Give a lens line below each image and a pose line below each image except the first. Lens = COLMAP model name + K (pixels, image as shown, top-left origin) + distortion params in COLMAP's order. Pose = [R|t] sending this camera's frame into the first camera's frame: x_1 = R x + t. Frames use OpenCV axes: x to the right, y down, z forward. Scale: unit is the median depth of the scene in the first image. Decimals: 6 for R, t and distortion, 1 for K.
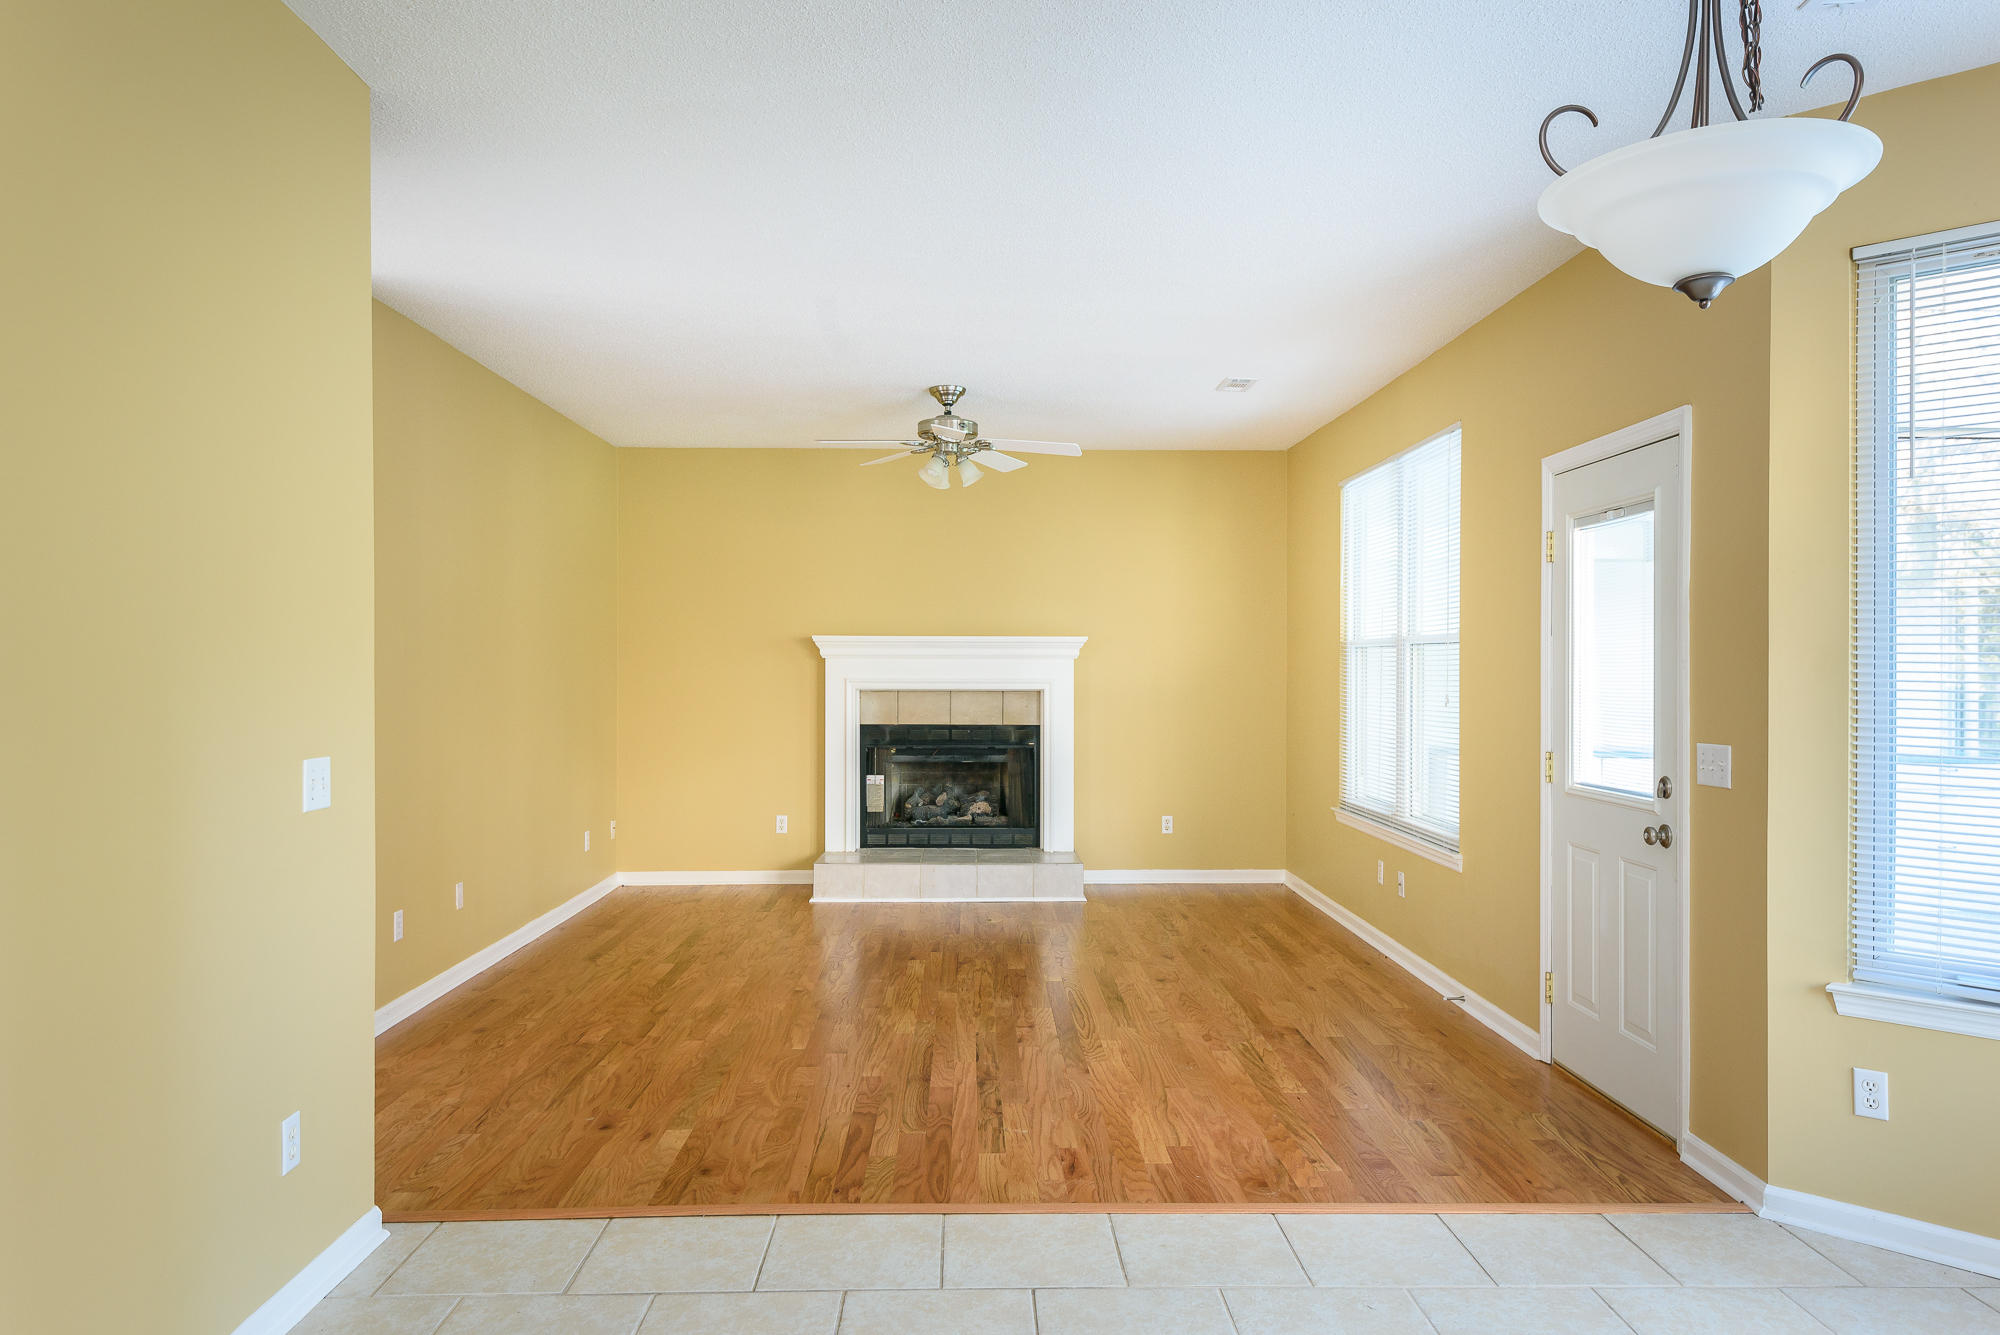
lens RADIAL K [[1381.6, 0, 985.4], [0, 1381.6, 663.8], [0, 0, 1]] dist [0.033220, -0.000123]
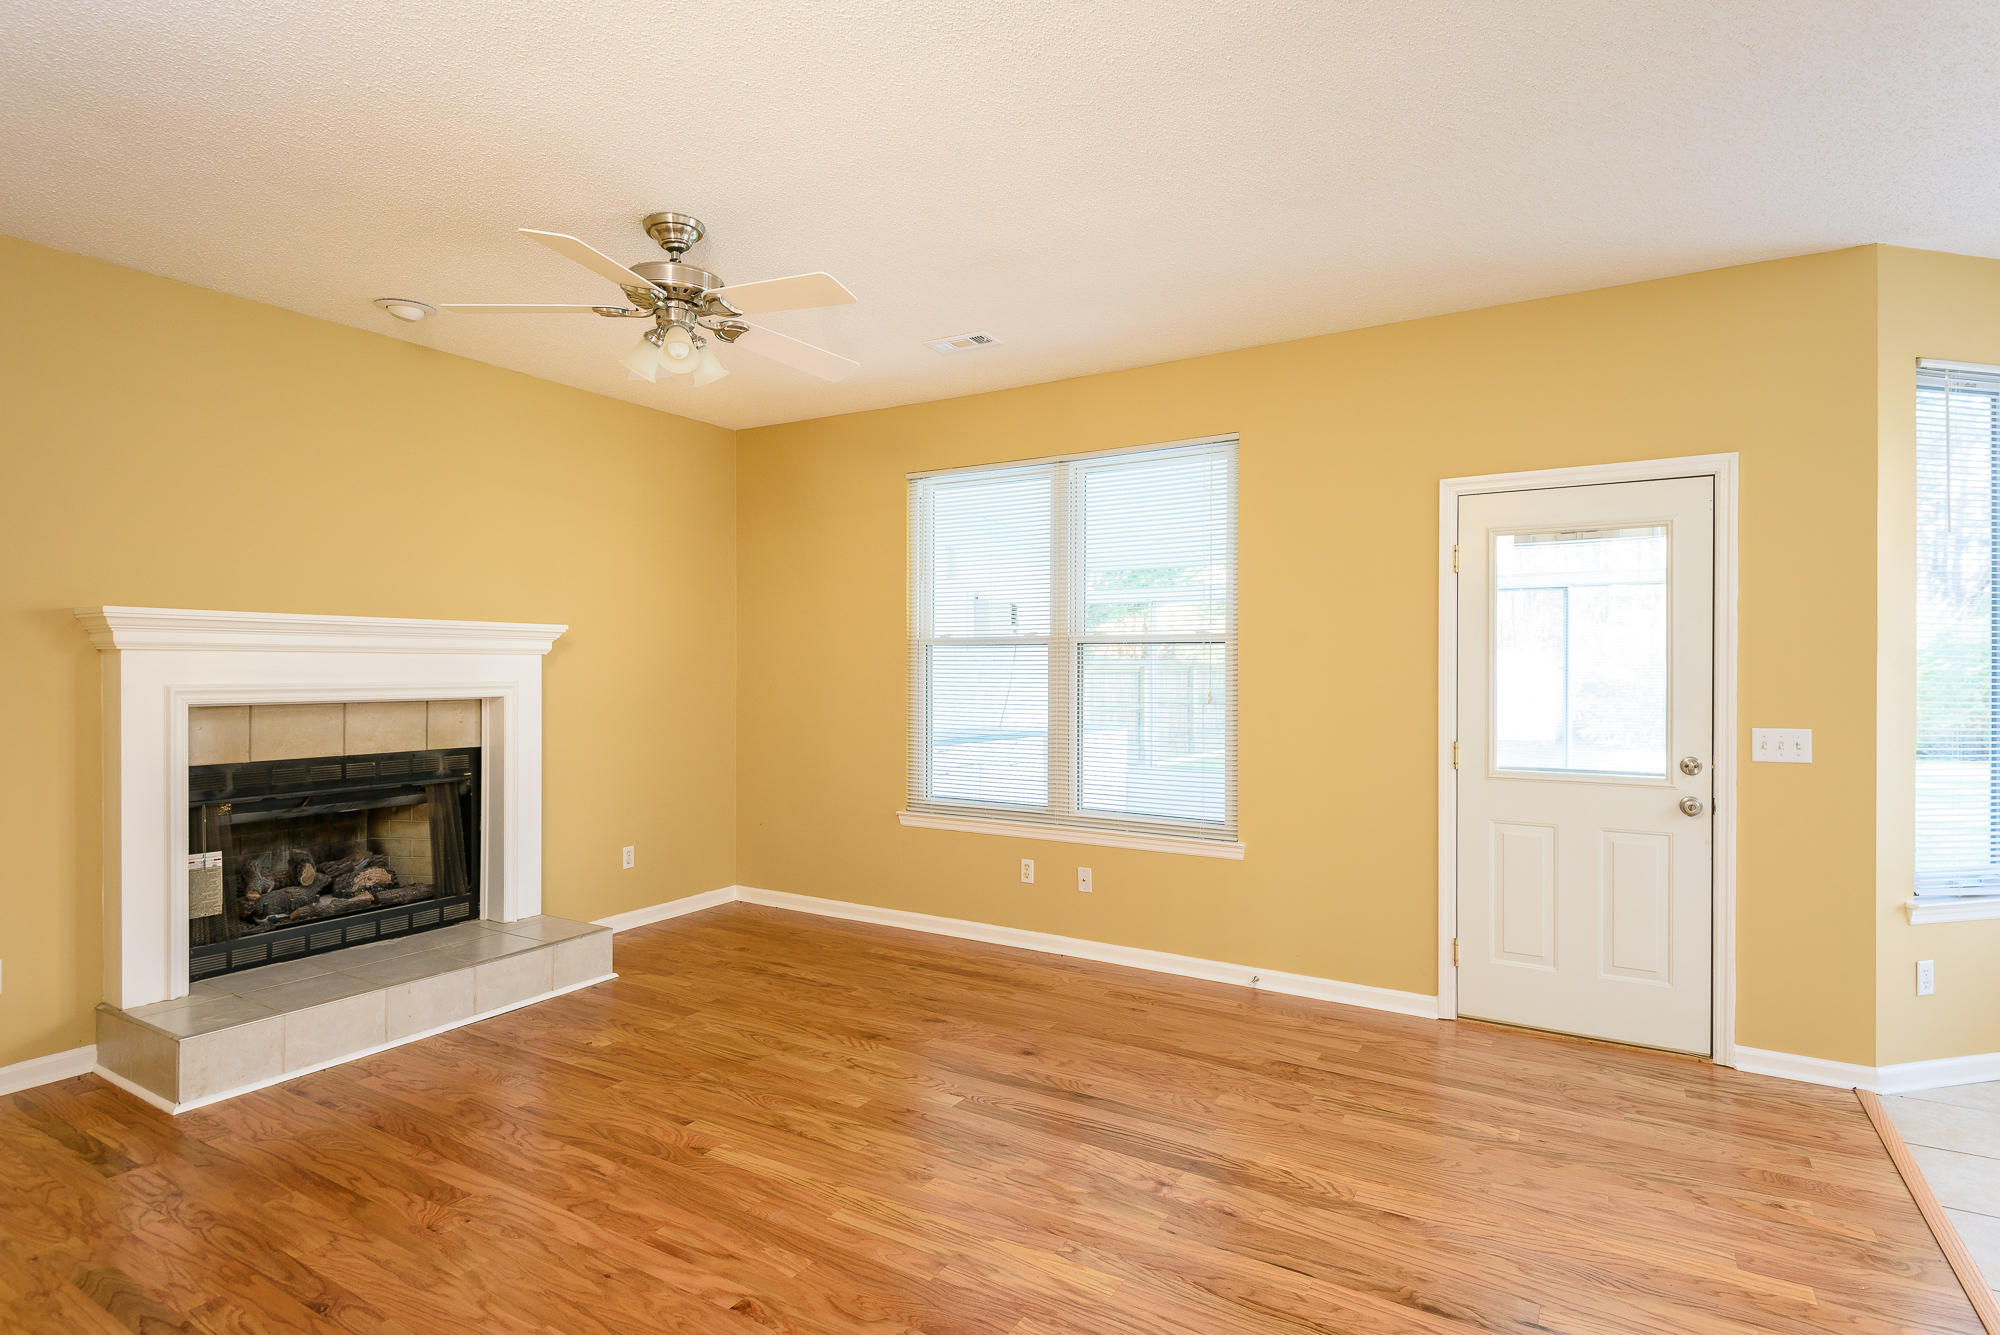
lens RADIAL K [[1029.4, 0, 1018.8], [0, 1029.4, 669.0], [0, 0, 1]] dist [0.011592, -0.006833]
pose [[0.516513, -0.002609, 0.856275, -0.319050], [-0.002889, 0.999984, 0.004789, 0.000848], [-0.856274, -0.004947, 0.516497, 0.567410]]
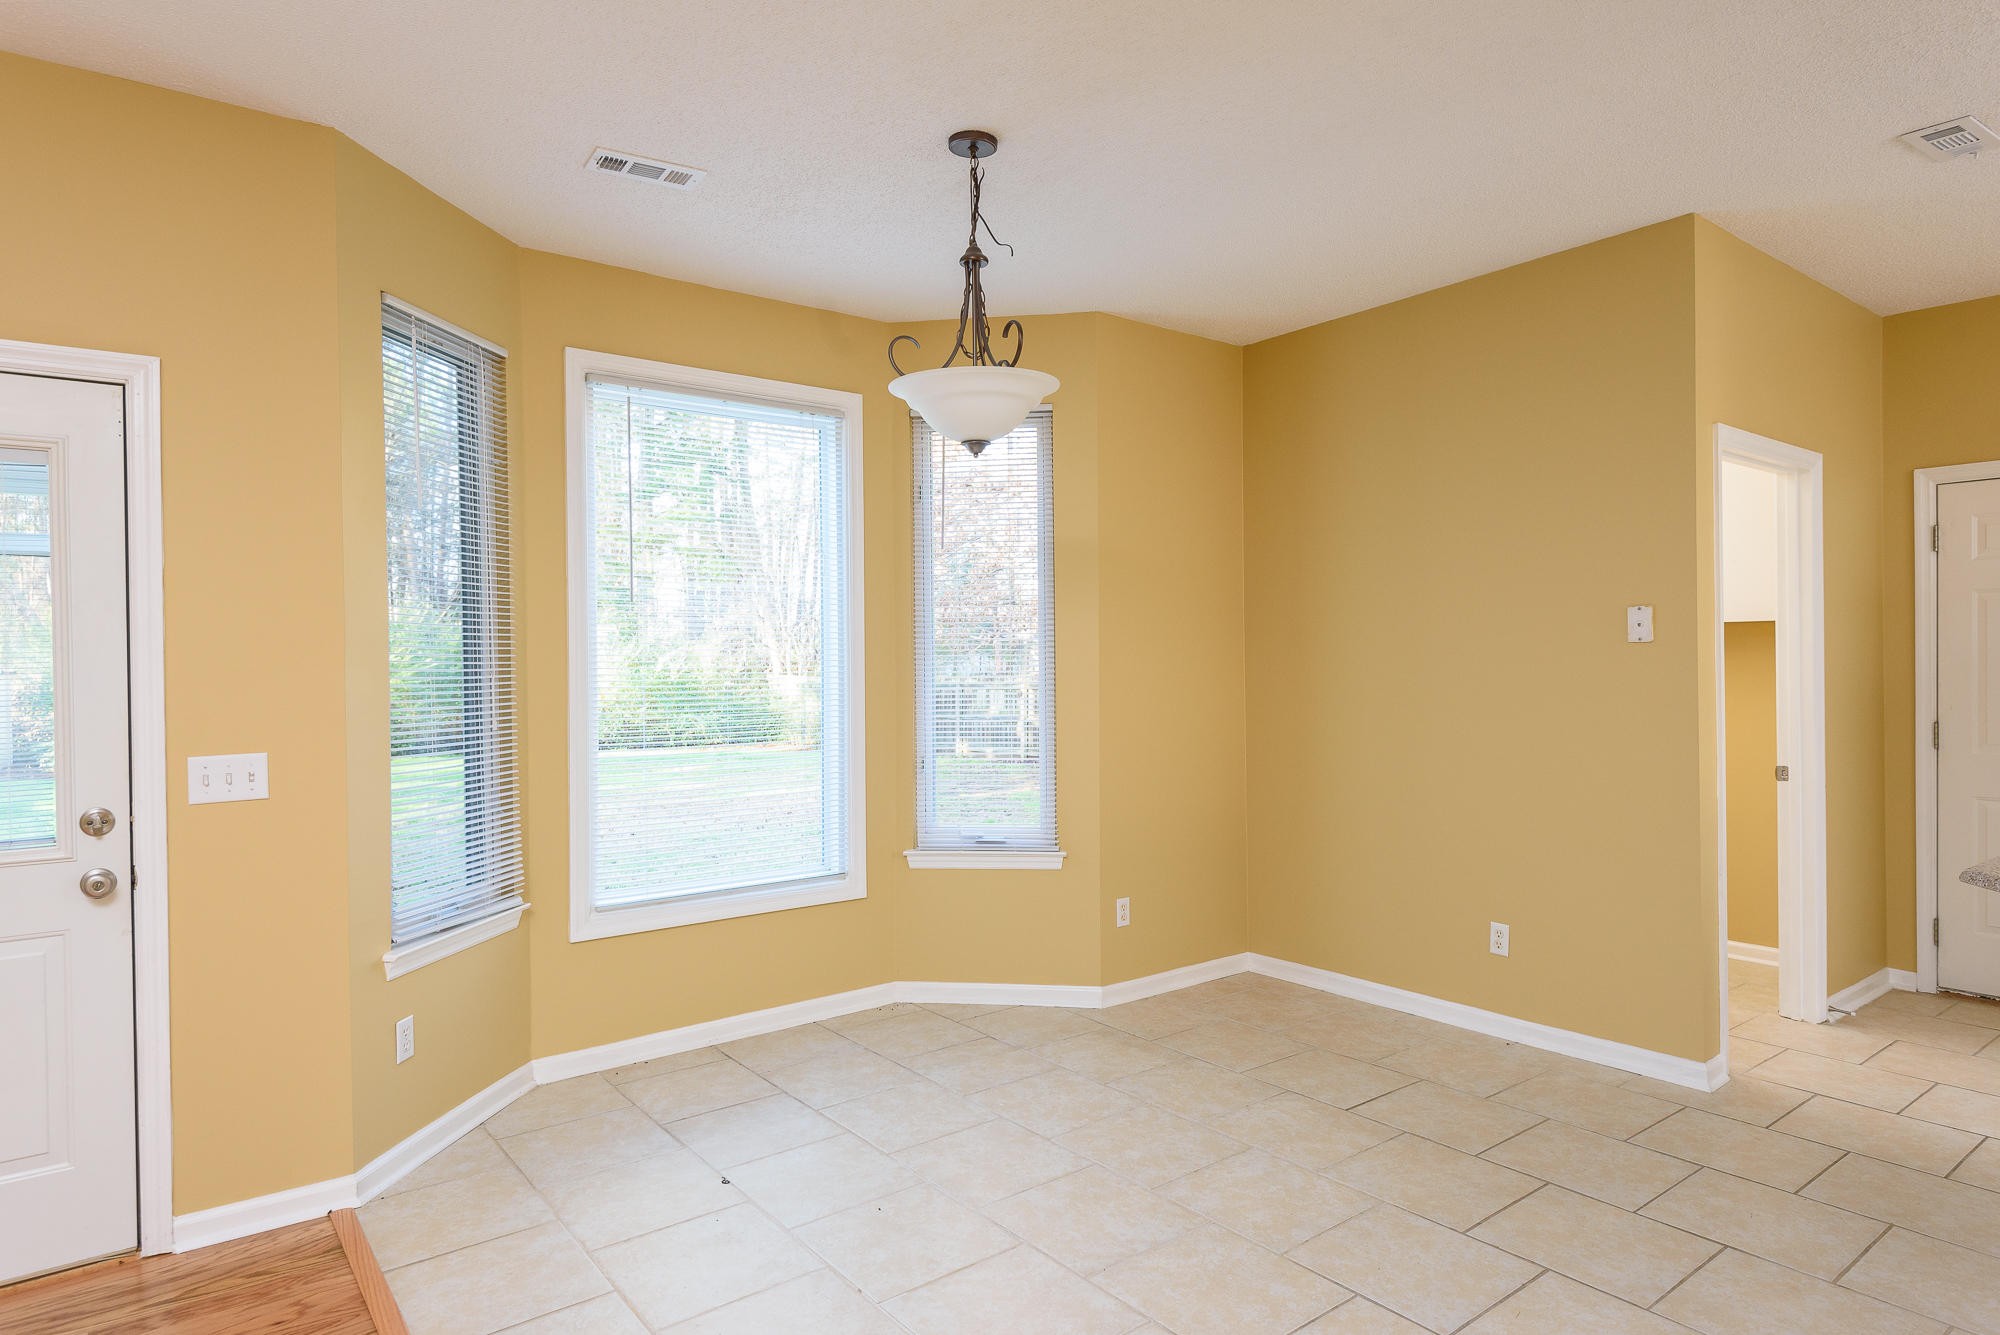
lens RADIAL K [[1126.0, 0, 987.7], [0, 1126.0, 659.7], [0, 0, 1]] dist [-0.003326, -0.000997]
pose [[-0.601618, 0.004855, 0.798769, -0.180753], [0.011466, 0.999931, 0.002559, -0.000034], [-0.798701, 0.010699, -0.601632, 0.535594]]
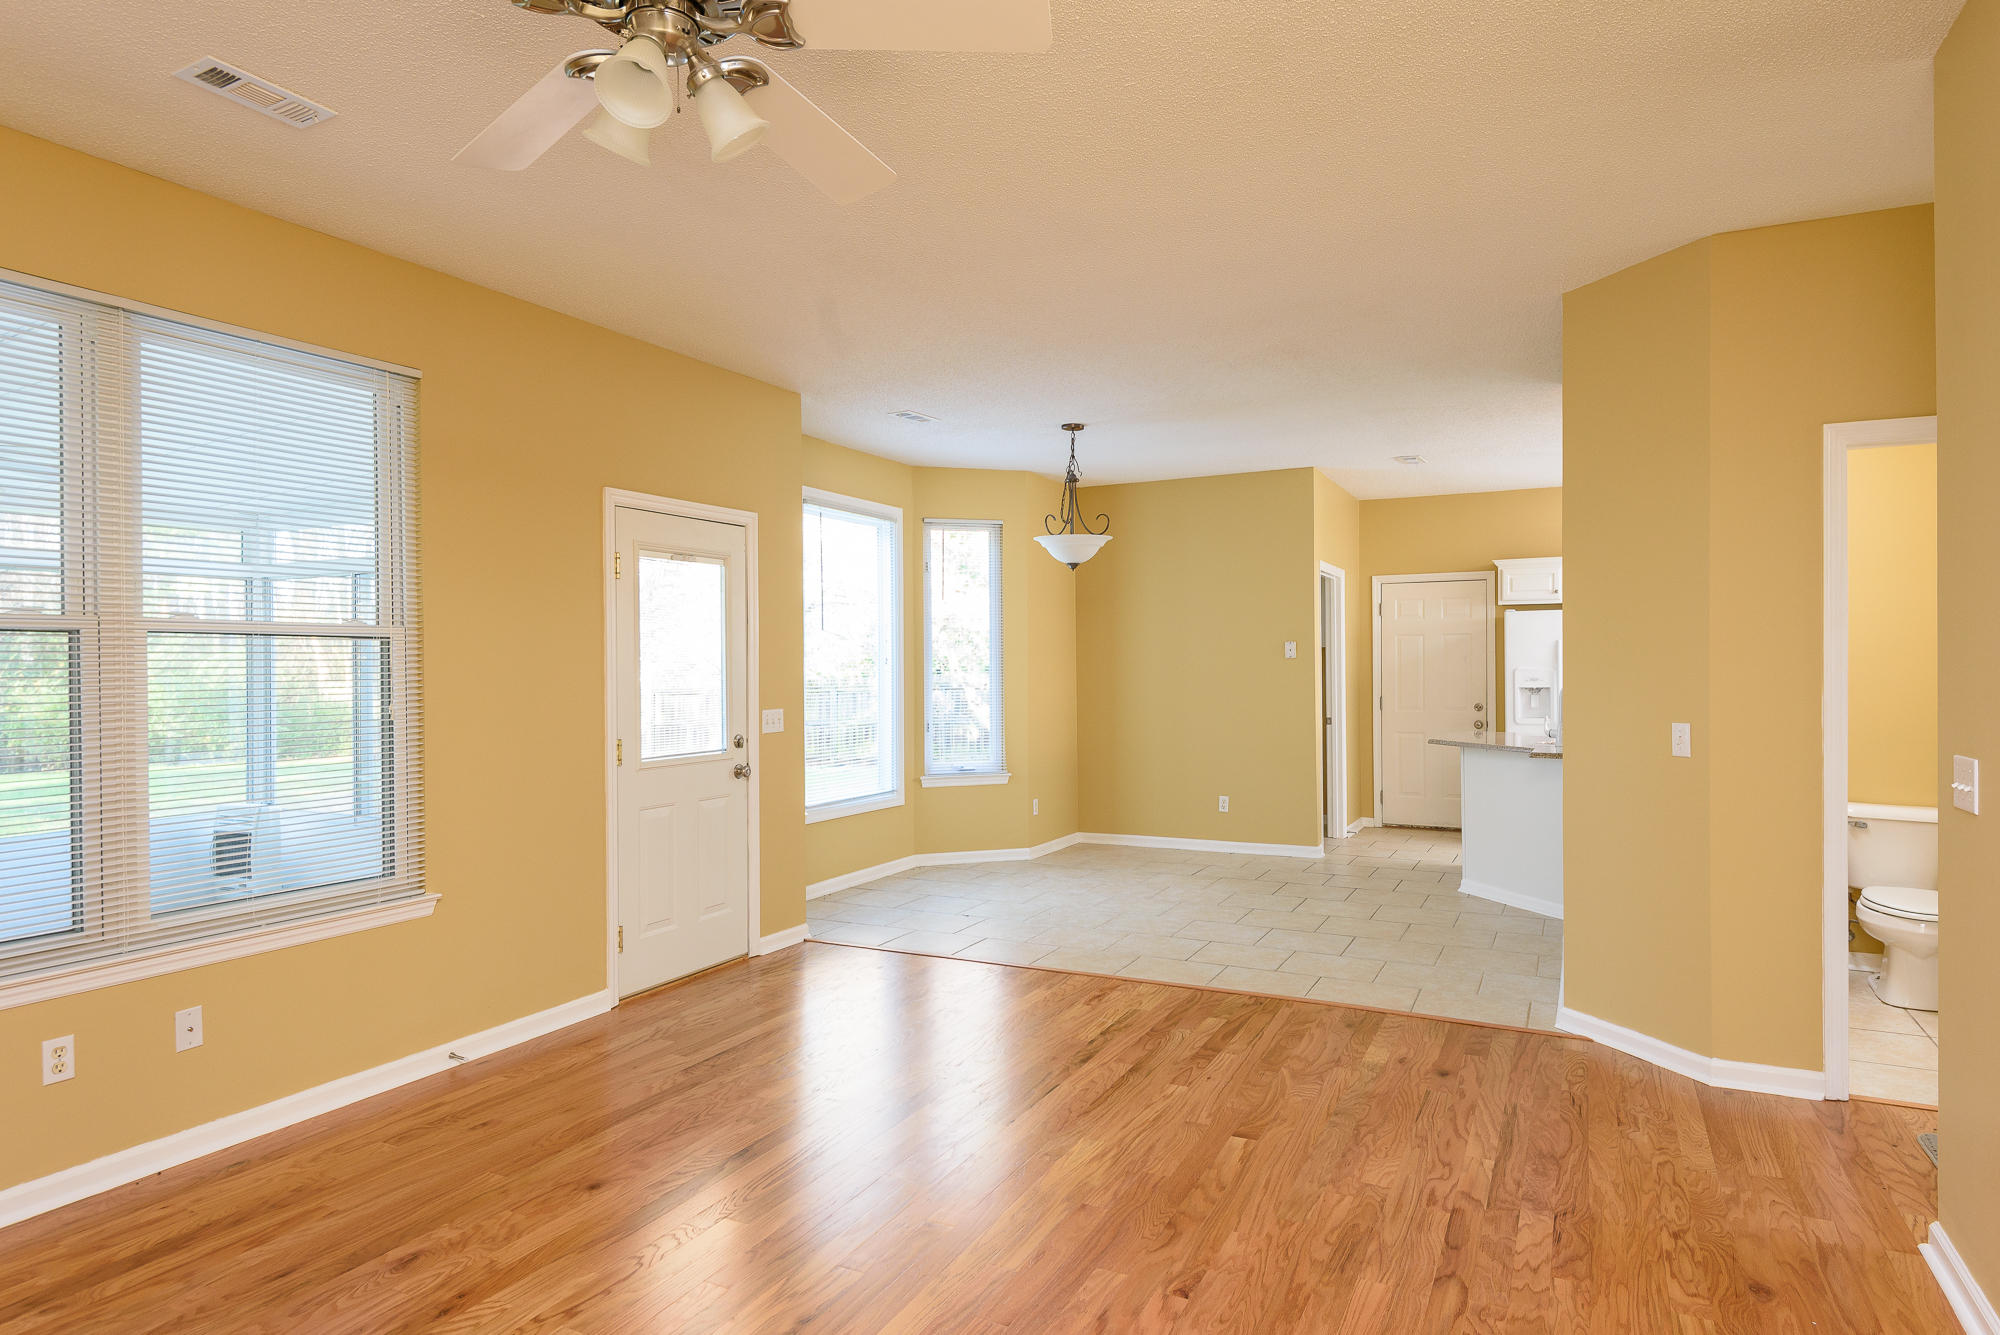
lens RADIAL K [[1126.0, 0, 1009.0], [0, 1126.0, 670.0], [0, 0, 1]] dist [-0.003326, -0.000997]
pose [[-0.889135, 0.003922, 0.457628, -0.212807], [0.007083, 0.999961, 0.005192, 0.000887], [-0.457590, 0.007858, -0.889129, 1.103620]]
